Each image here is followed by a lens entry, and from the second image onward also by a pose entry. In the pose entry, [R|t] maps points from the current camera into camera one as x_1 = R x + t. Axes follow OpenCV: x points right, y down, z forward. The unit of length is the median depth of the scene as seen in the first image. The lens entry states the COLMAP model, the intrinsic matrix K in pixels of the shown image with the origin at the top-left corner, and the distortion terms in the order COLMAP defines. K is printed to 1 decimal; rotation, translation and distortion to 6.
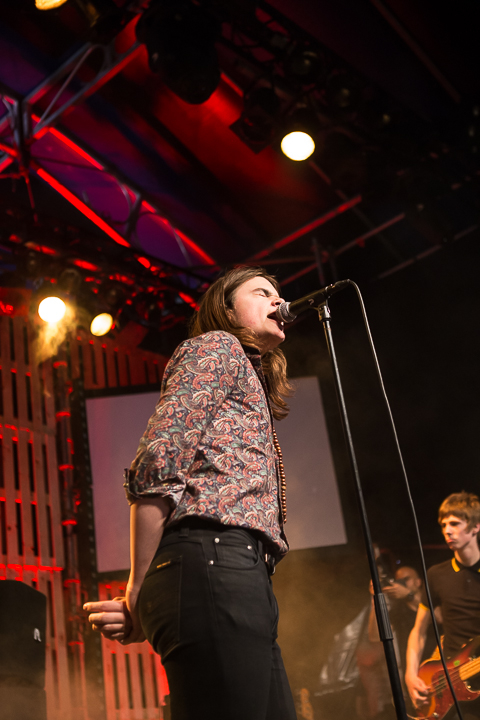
lens RADIAL K [[954.9, 0, 243.2], [0, 954.9, 359.2], [0, 0, 1]] dist [0.033060, 0.000000]
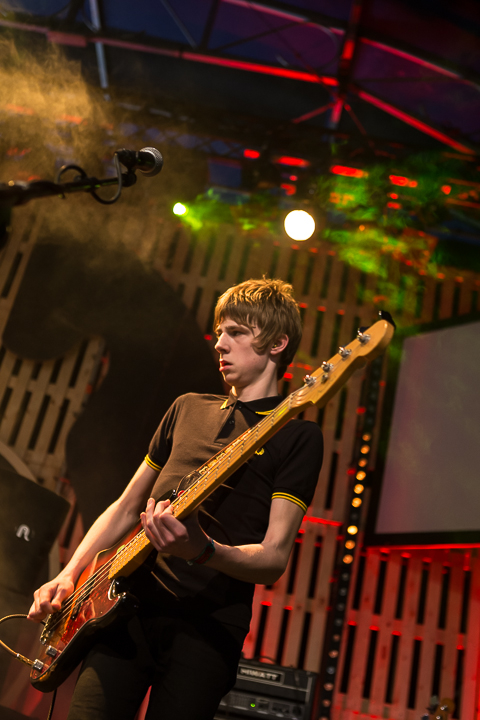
lens RADIAL K [[884.5, 0, 239.1], [0, 884.5, 361.8], [0, 0, 1]] dist [-0.014791, 0.000000]
pose [[0.655881, -0.082038, -0.750394, 0.318006], [0.028970, 0.996080, -0.083577, 0.123977], [0.754309, 0.033078, 0.655686, 0.369431]]
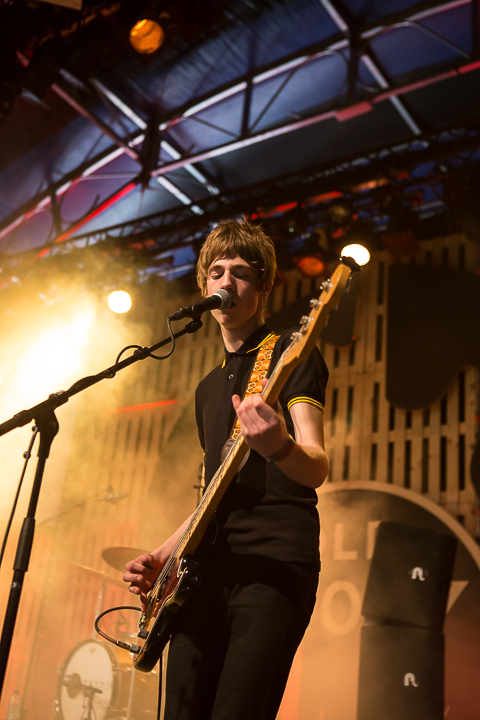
lens RADIAL K [[921.5, 0, 239.9], [0, 921.5, 359.0], [0, 0, 1]] dist [-0.020346, 0.000000]
pose [[0.127092, -0.259717, -0.957285, 0.419792], [0.304325, 0.928774, -0.211579, 0.138529], [0.944052, -0.264436, 0.197078, 0.429252]]
